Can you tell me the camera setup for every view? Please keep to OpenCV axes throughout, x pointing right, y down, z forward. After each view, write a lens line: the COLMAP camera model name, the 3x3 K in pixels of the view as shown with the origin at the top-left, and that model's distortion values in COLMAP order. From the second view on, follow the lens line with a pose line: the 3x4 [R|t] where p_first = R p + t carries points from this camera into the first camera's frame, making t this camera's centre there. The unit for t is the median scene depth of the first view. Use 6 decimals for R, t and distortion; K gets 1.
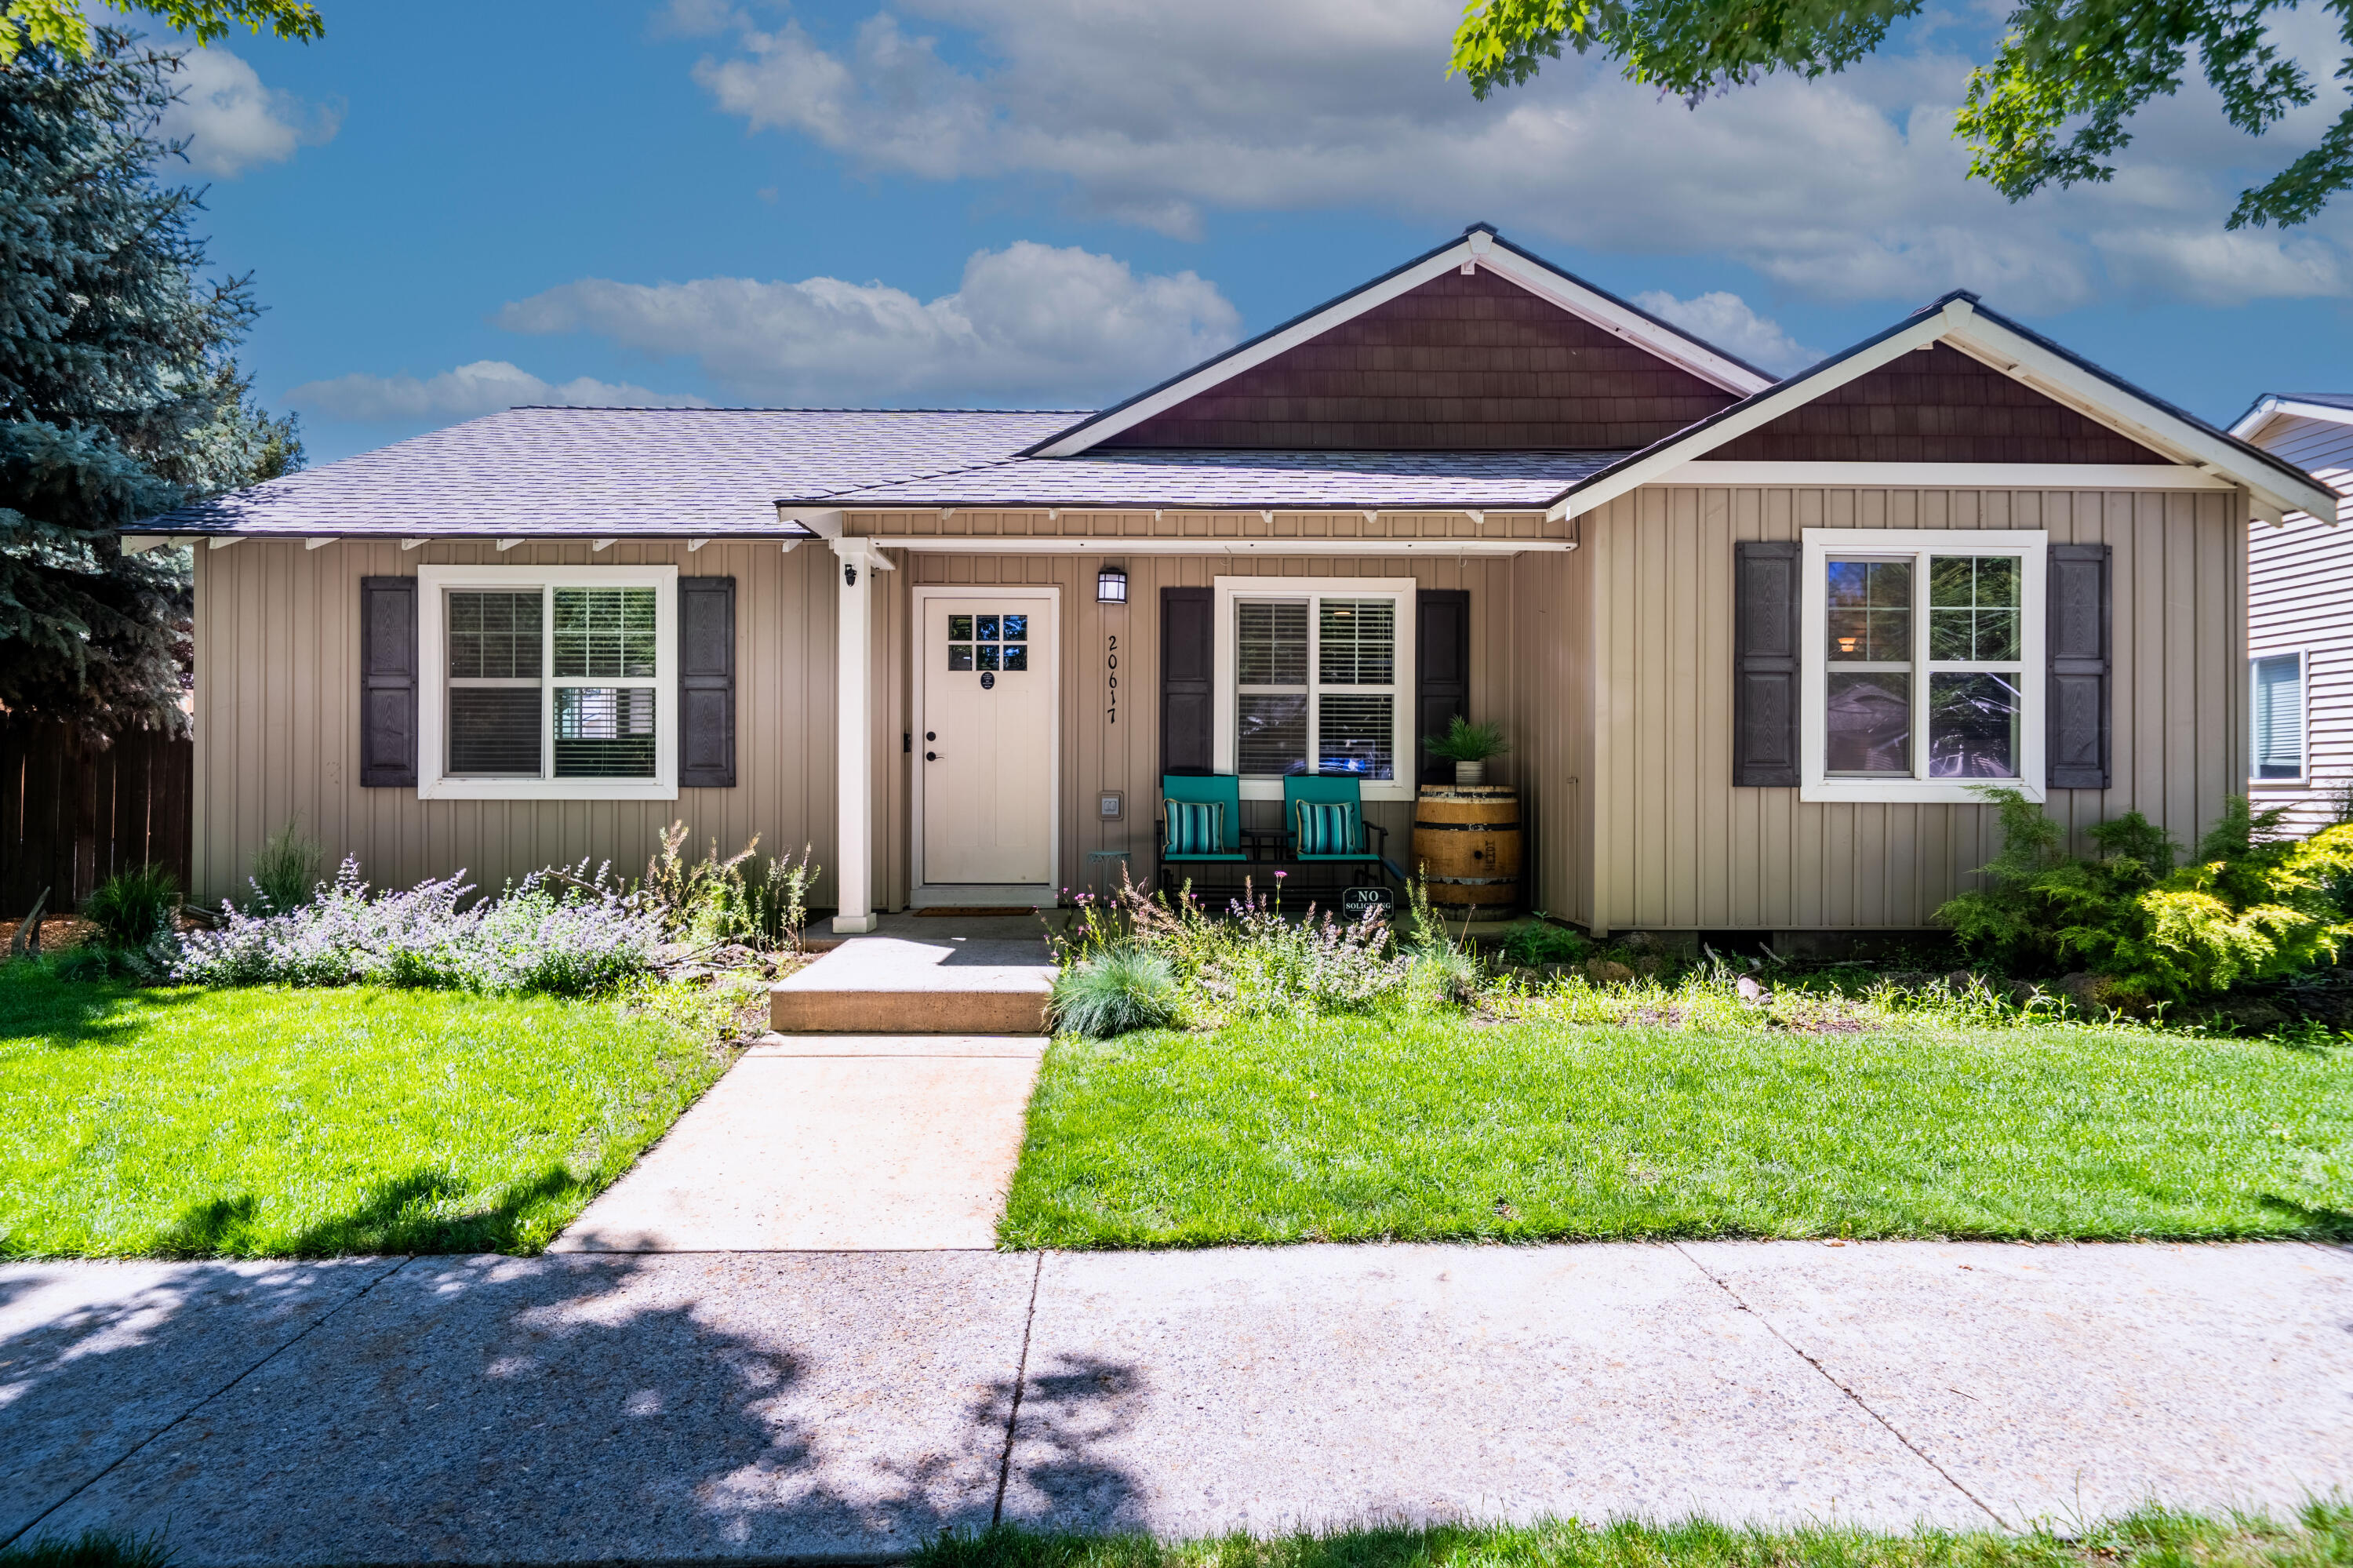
lens RADIAL K [[1168.3, 0, 1145.4], [0, 1168.3, 788.3], [0, 0, 1]] dist [0.004270, 0.000007]
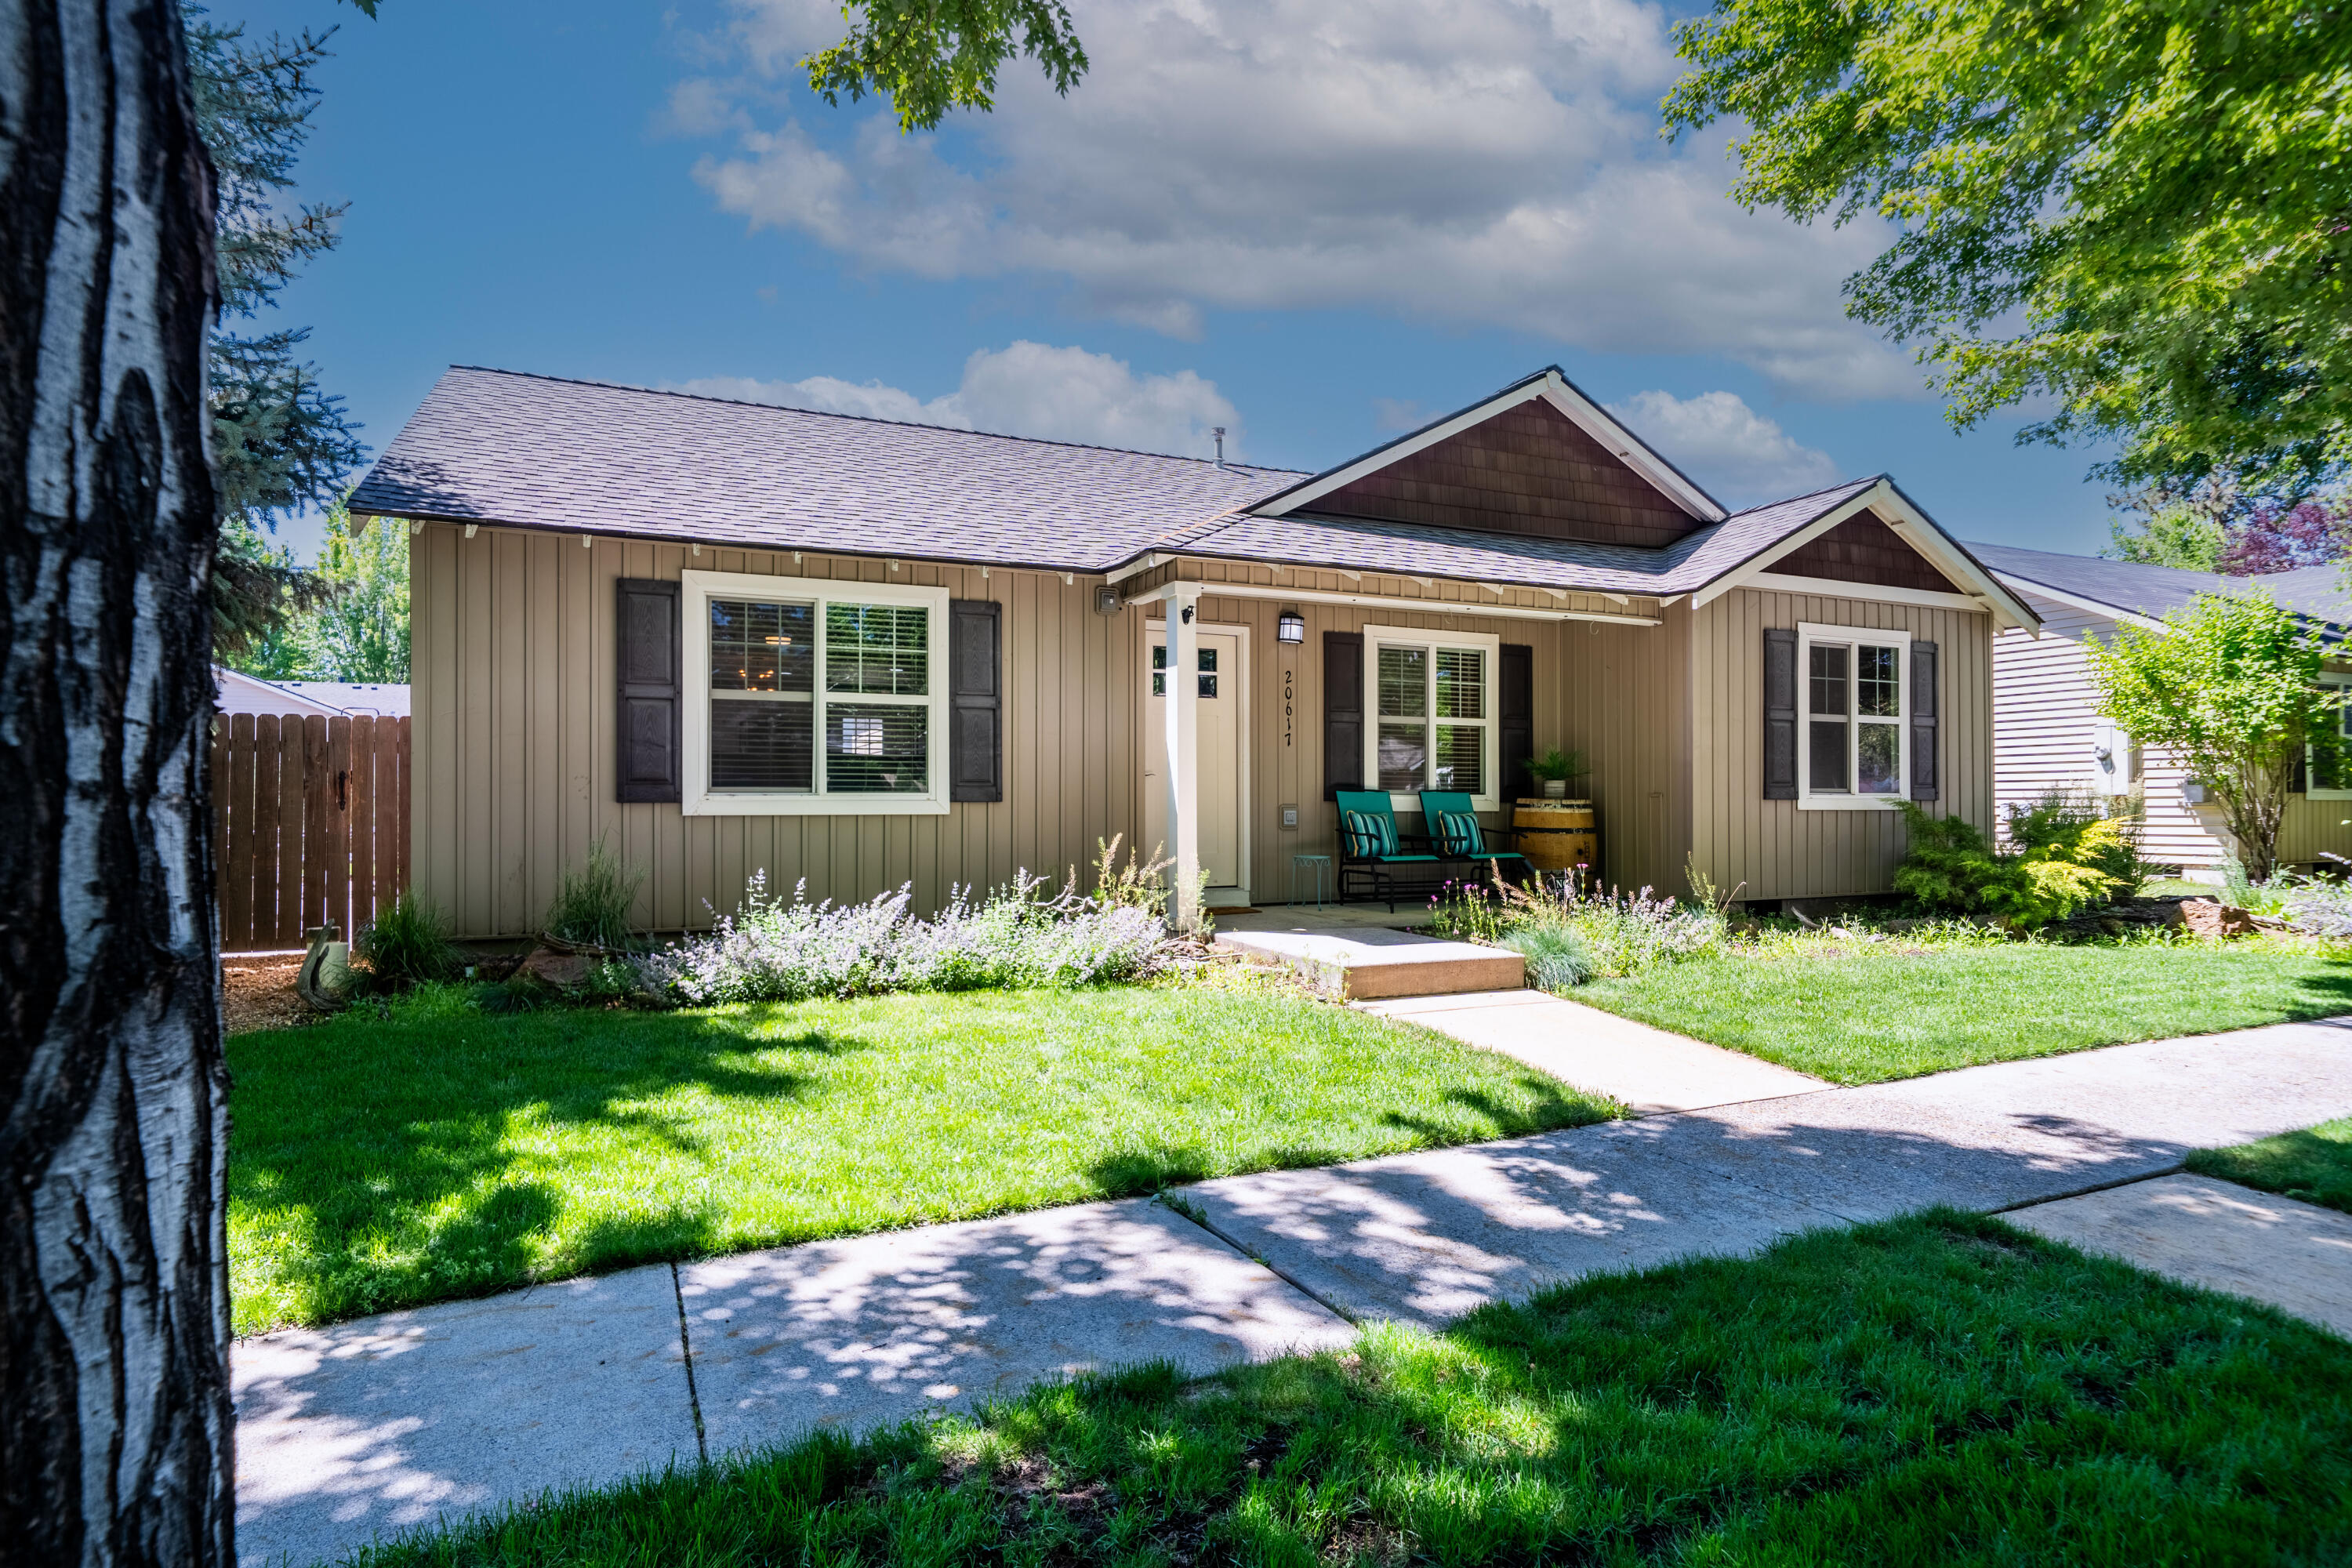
lens RADIAL K [[1240.6, 0, 1157.9], [0, 1240.6, 787.3], [0, 0, 1]] dist [0.008044, -0.000642]
pose [[0.915096, 0.001378, 0.403234, -0.708043], [0.002256, 0.999961, -0.008539, -0.004489], [-0.403230, 0.008723, 0.915057, -0.083866]]
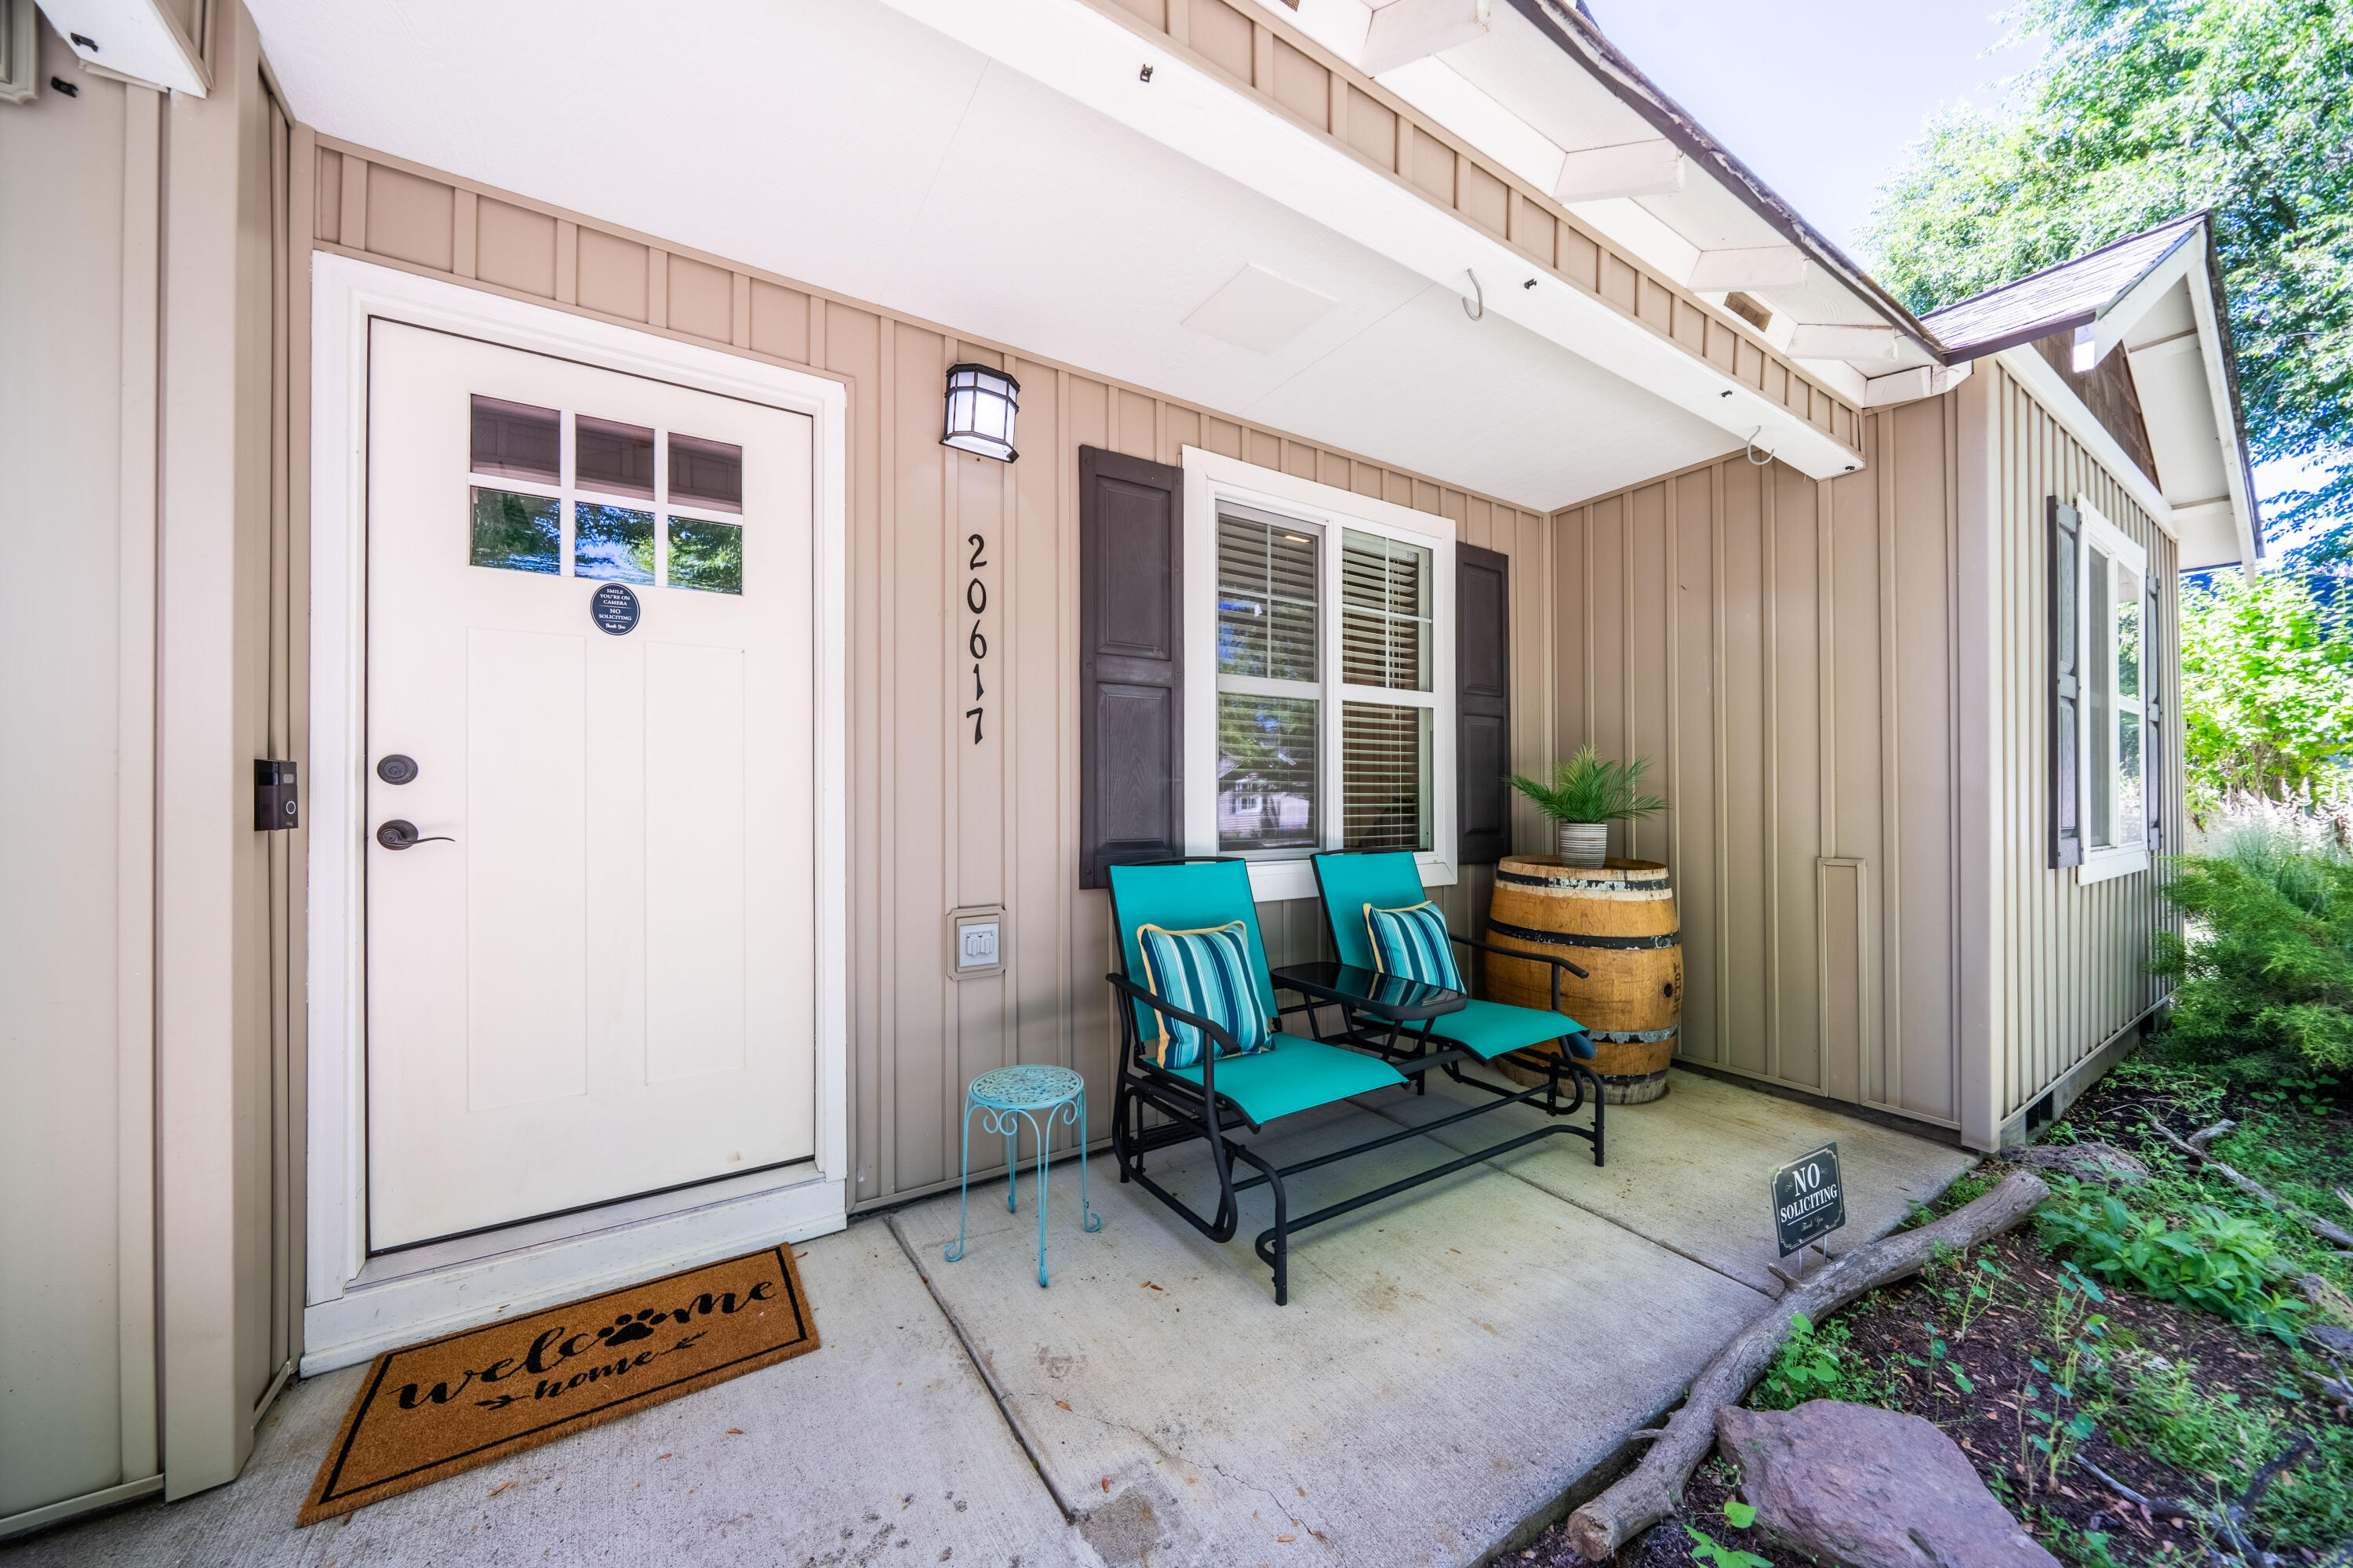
lens RADIAL K [[820.8, 0, 1162.5], [0, 820.8, 792.4], [0, 0, 1]] dist [-0.003606, -0.000169]
pose [[0.846919, -0.003365, 0.531712, -0.140876], [0.004913, 0.999987, -0.001498, -0.041020], [-0.531700, 0.003881, 0.846924, 0.787059]]
